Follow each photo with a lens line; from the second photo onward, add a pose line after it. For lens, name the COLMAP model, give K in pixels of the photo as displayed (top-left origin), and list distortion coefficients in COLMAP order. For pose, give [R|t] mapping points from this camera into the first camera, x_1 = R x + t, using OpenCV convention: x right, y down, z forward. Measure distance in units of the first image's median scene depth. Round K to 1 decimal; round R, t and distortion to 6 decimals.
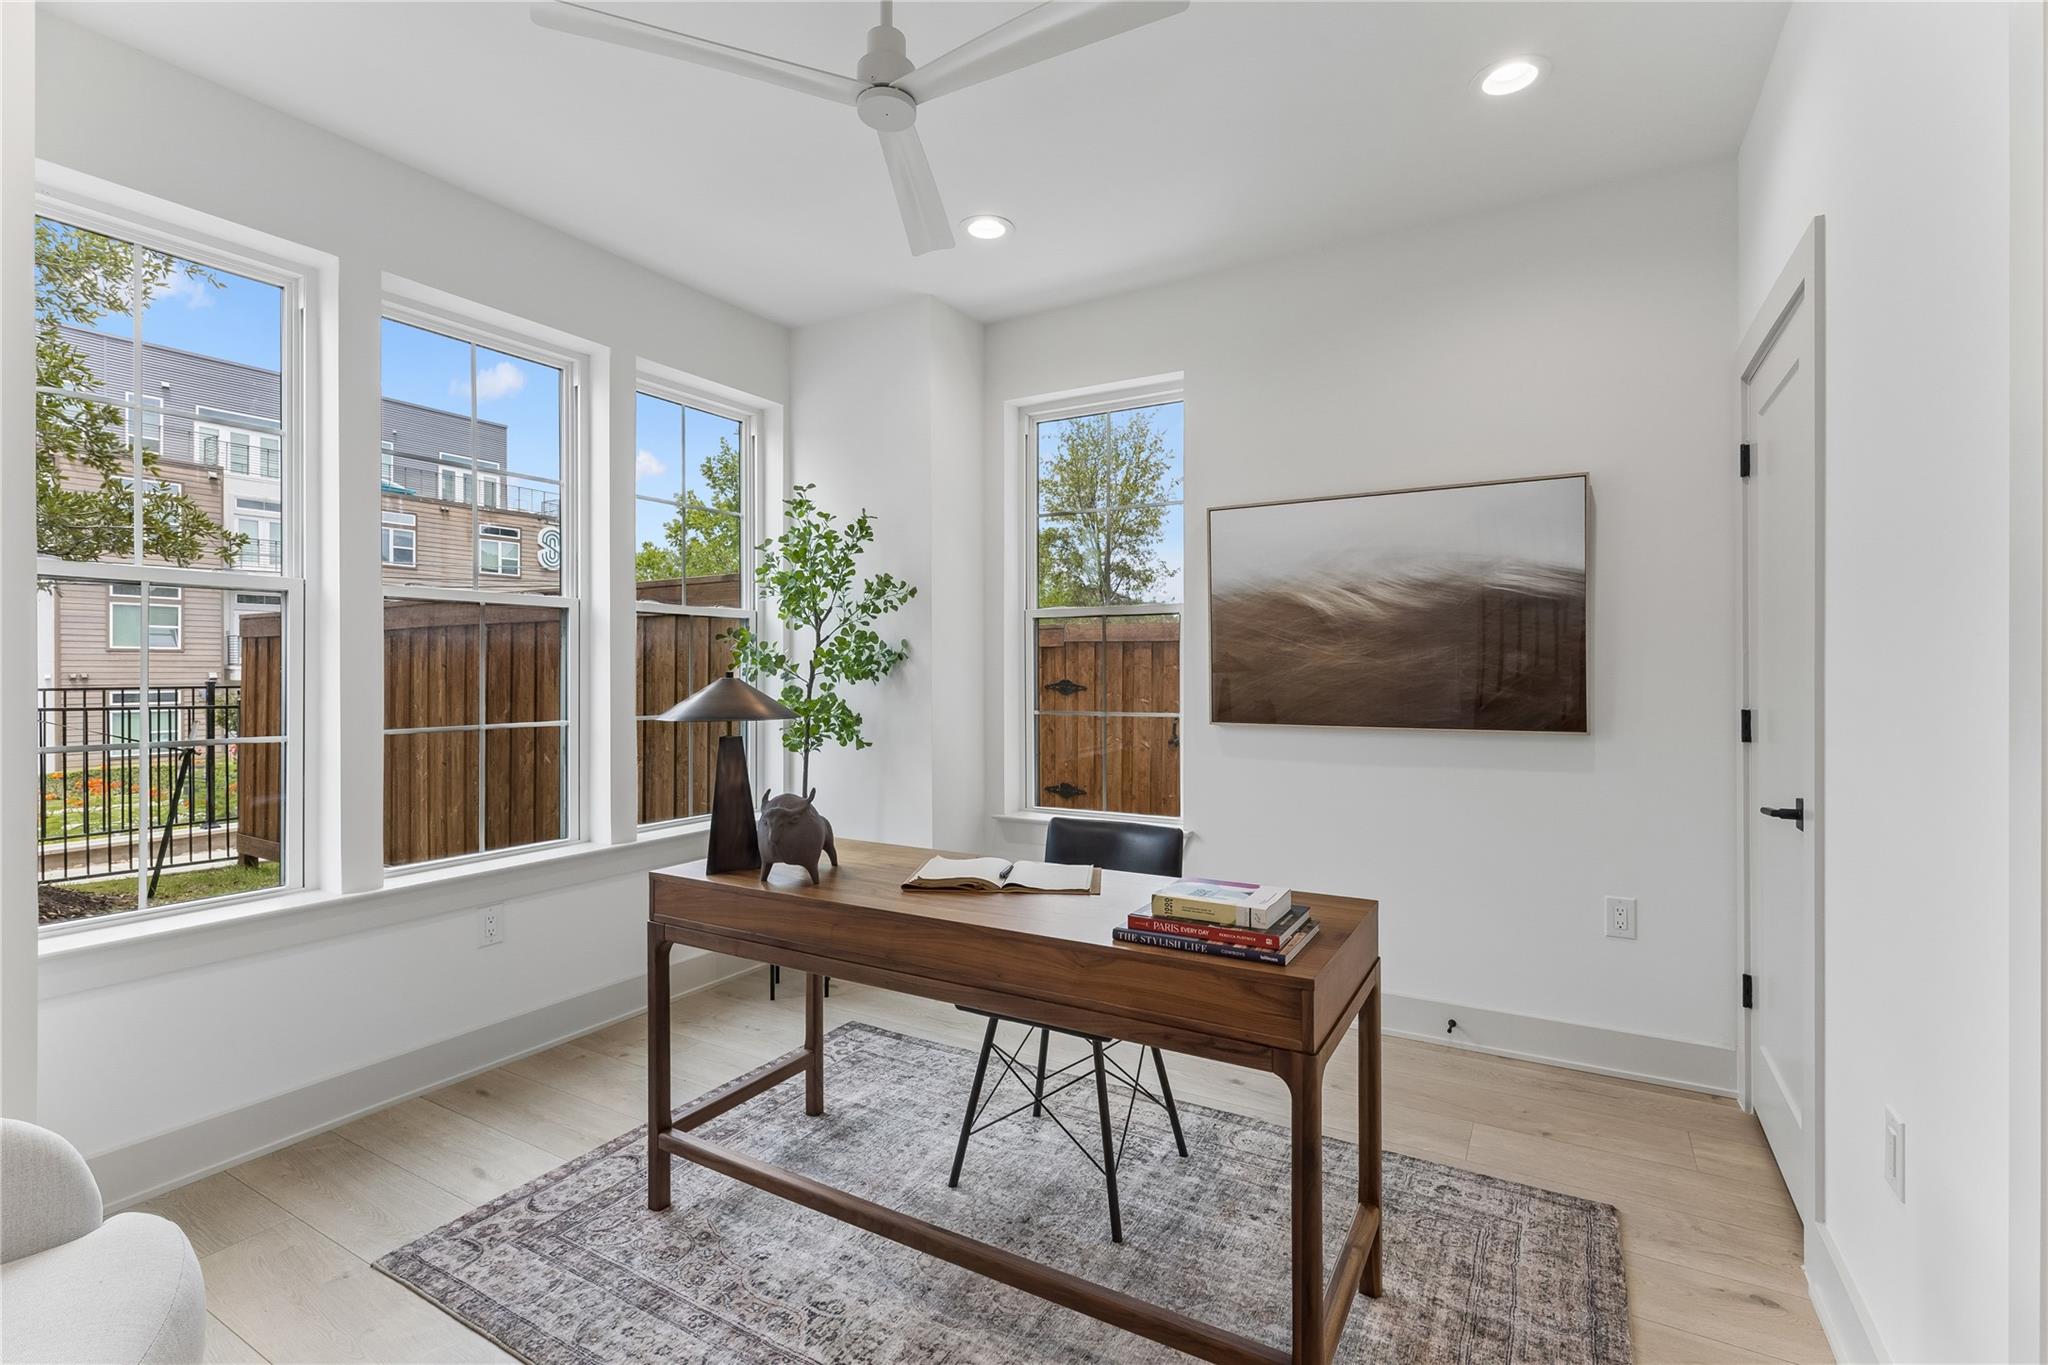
lens RADIAL K [[928.4, 0, 1015.0], [0, 928.4, 675.9], [0, 0, 1]] dist [-0.000264, -0.000292]
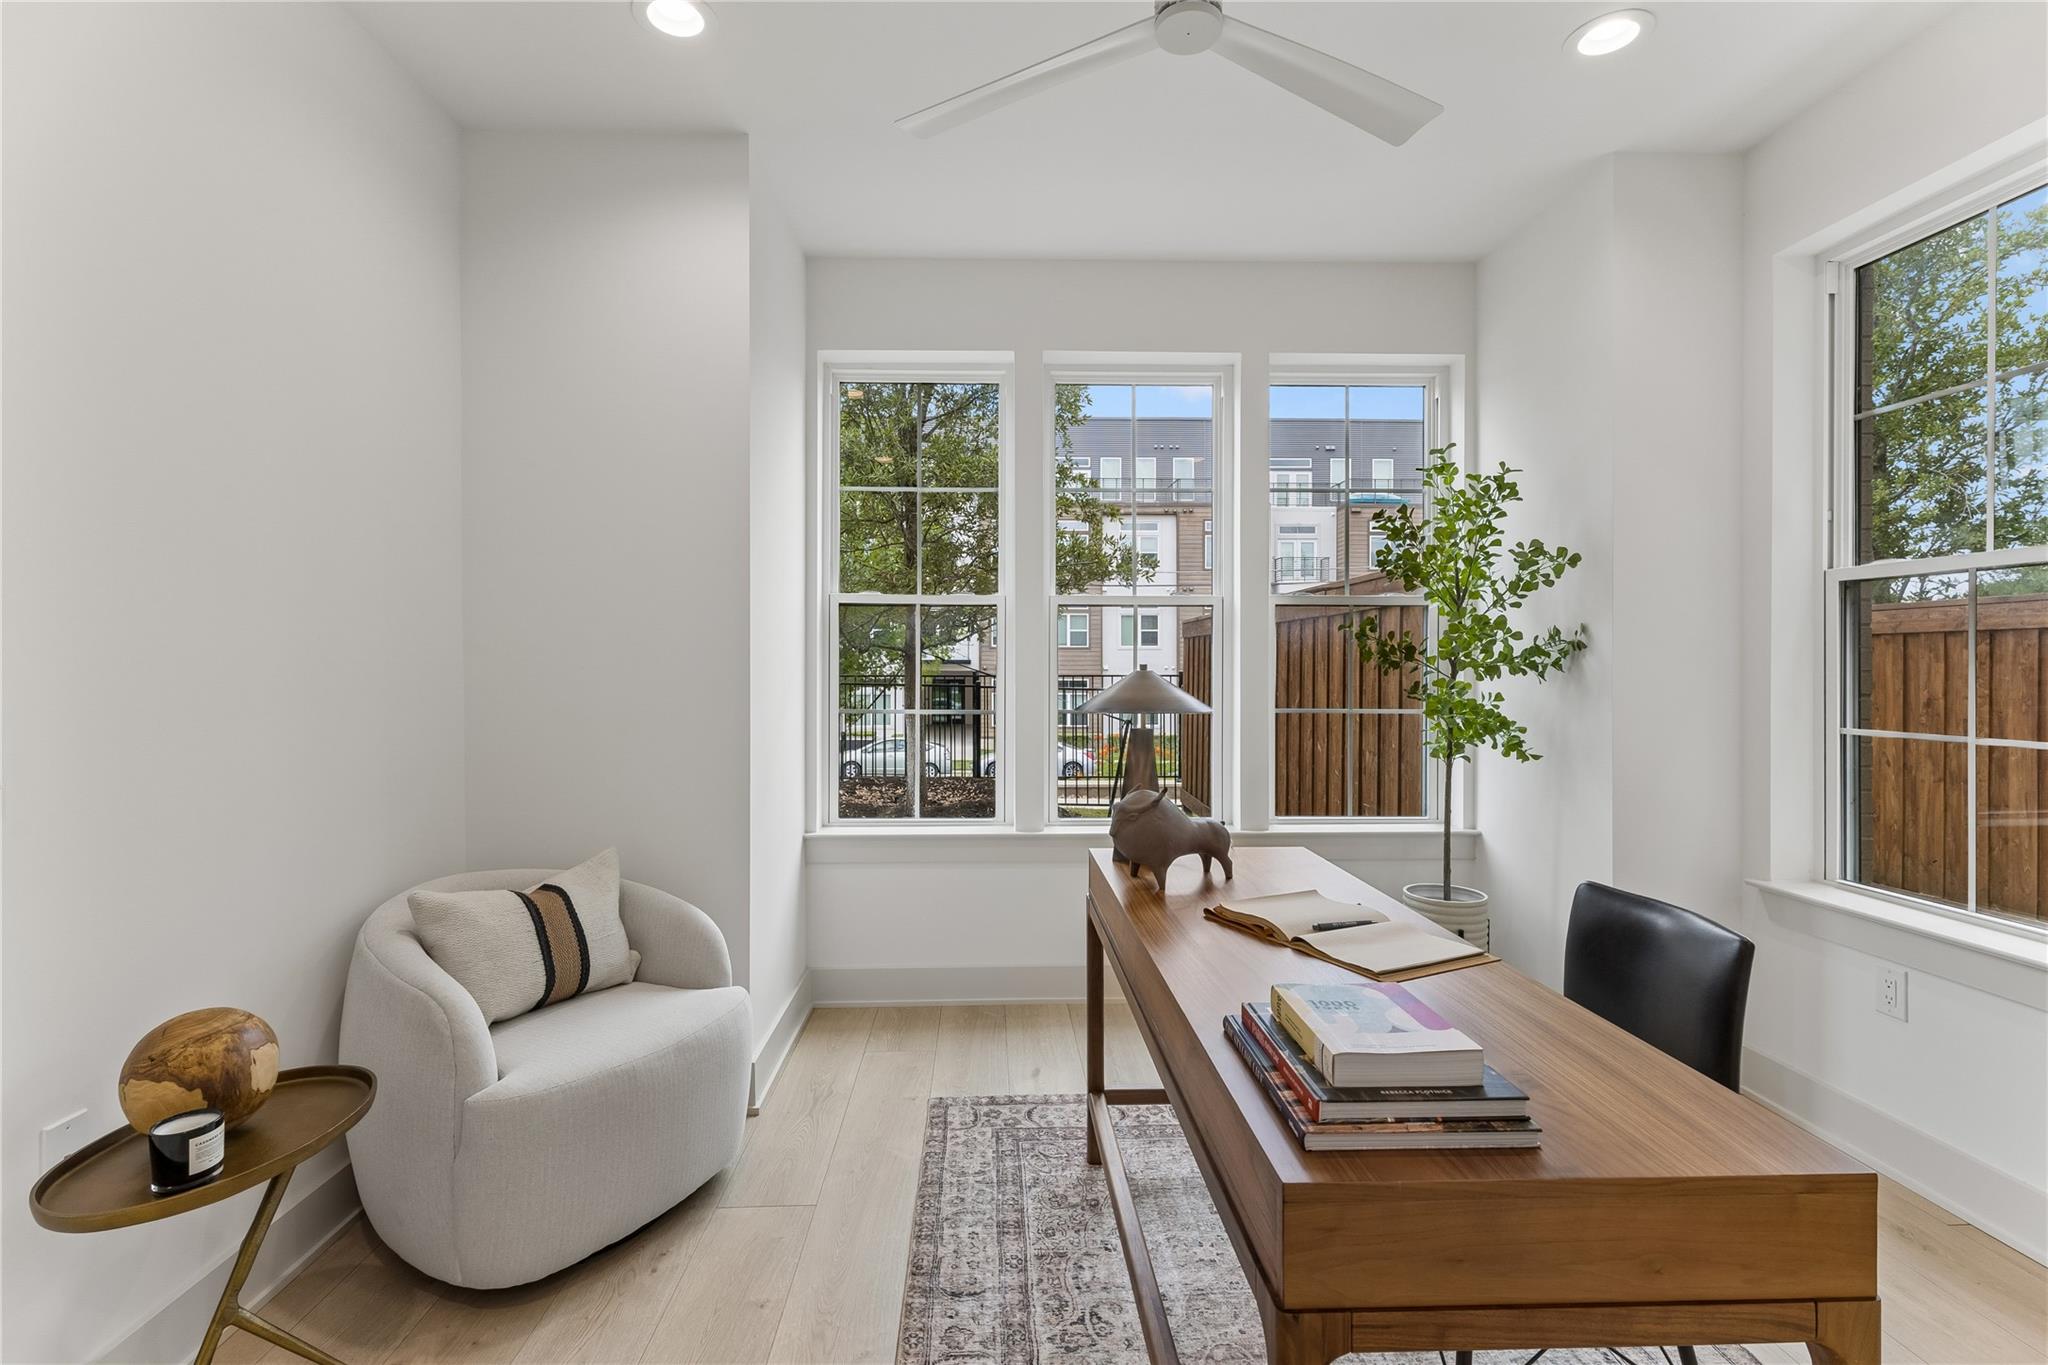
lens RADIAL K [[928.4, 0, 1016.8], [0, 928.4, 675.2], [0, 0, 1]] dist [-0.000264, -0.000292]
pose [[0.529493, 0.011385, -0.848238, 0.399584], [-0.007168, 0.999934, 0.008947, -0.000280], [0.848284, 0.001342, 0.529540, 0.297153]]
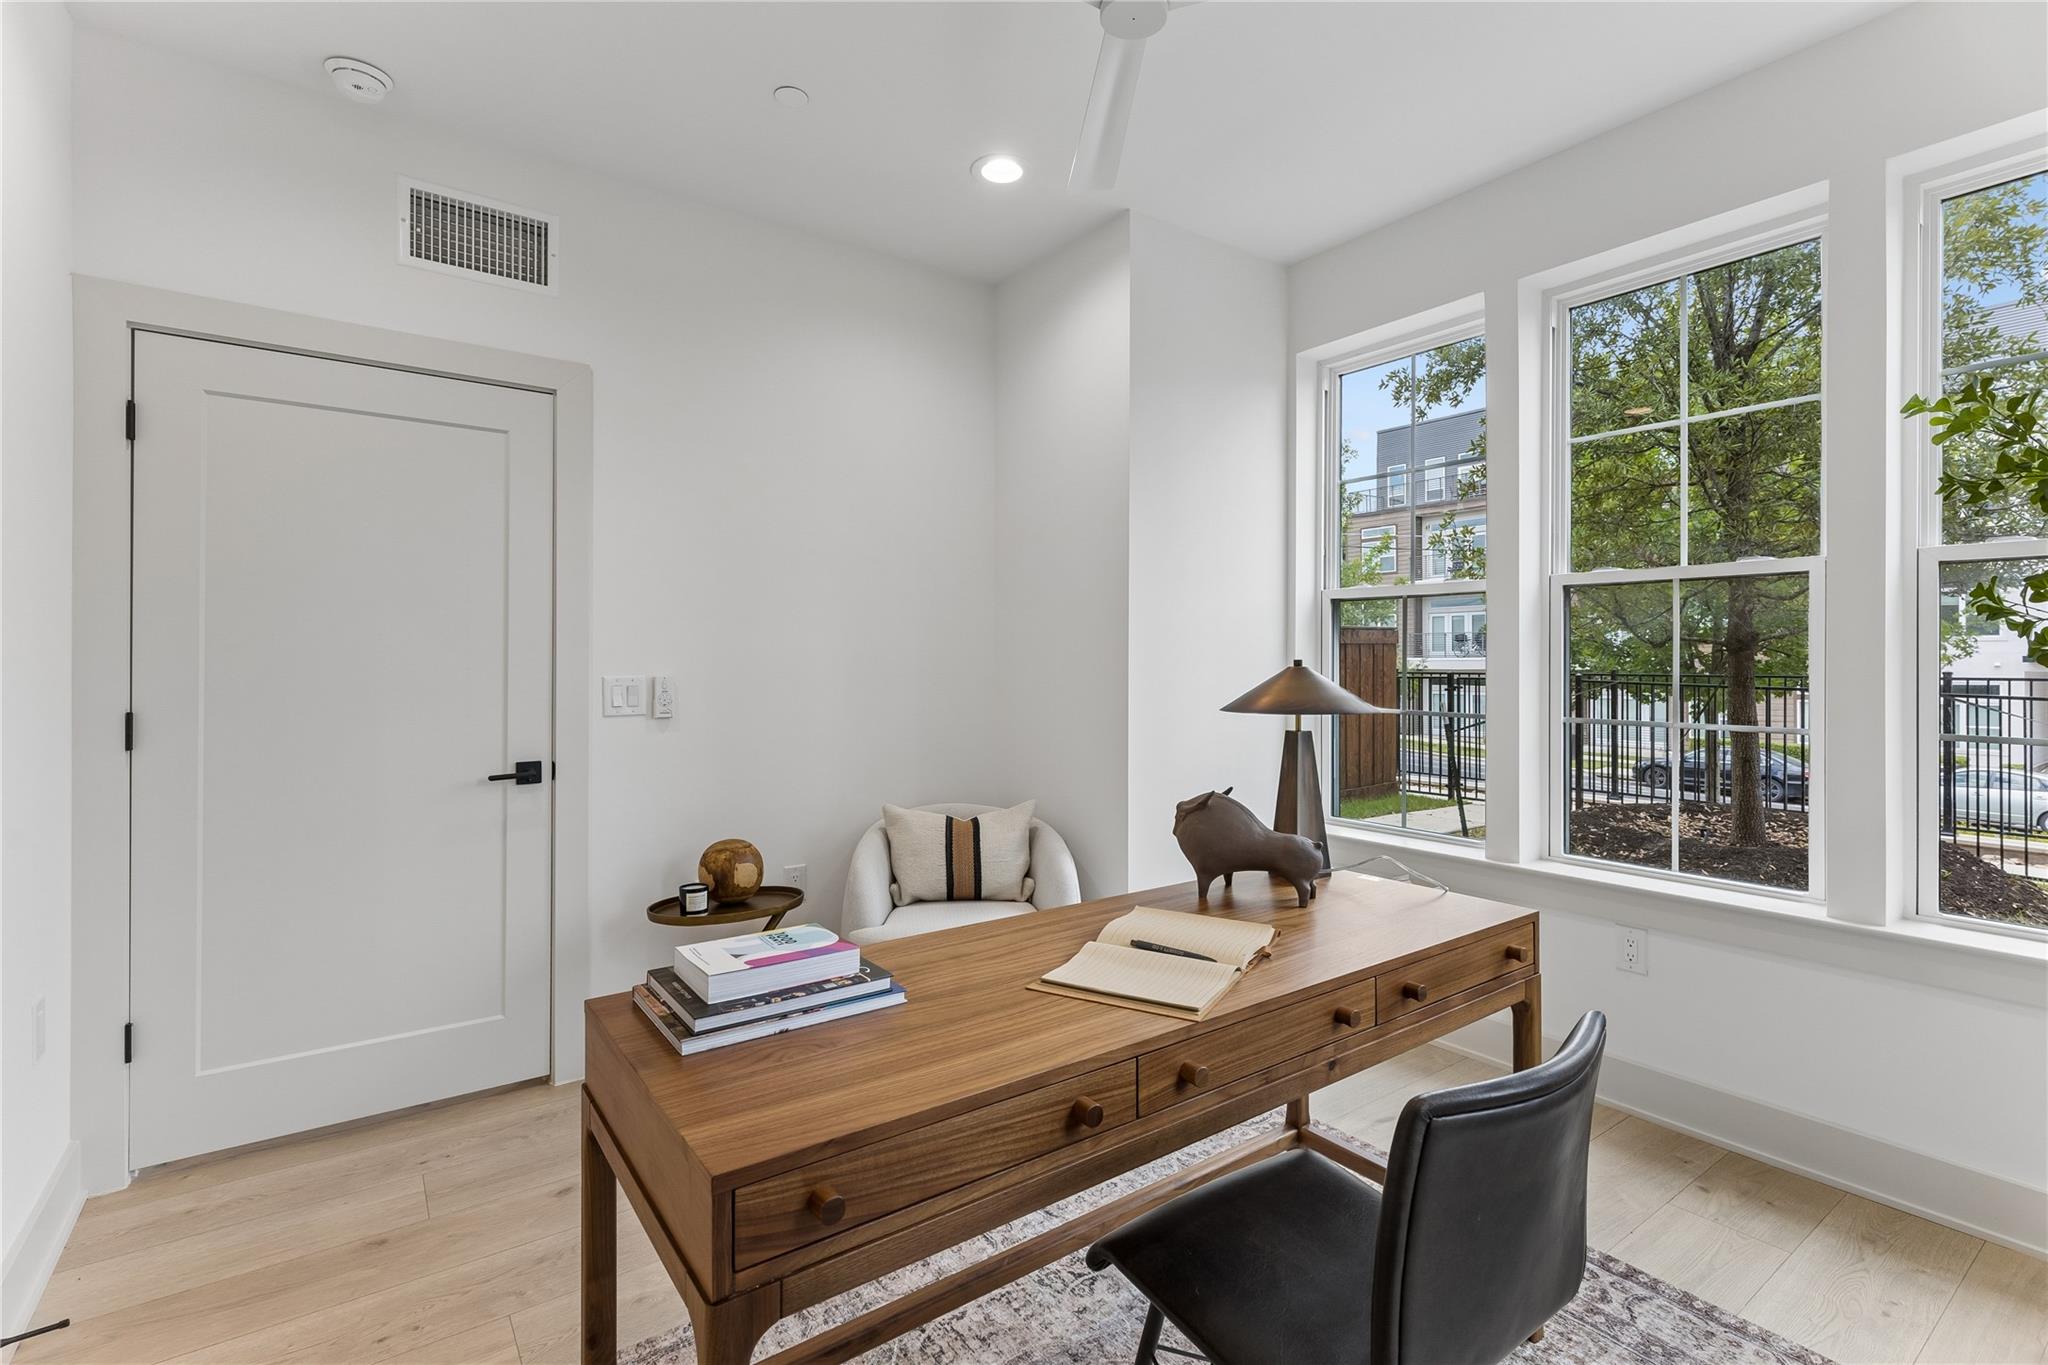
lens RADIAL K [[928.4, 0, 1029.0], [0, 928.4, 671.5], [0, 0, 1]] dist [-0.000264, -0.000292]
pose [[-0.413565, 0.009124, -0.910429, 0.526619], [-0.002051, 0.999938, 0.010953, -0.001012], [0.910472, 0.006397, -0.413520, 0.966530]]
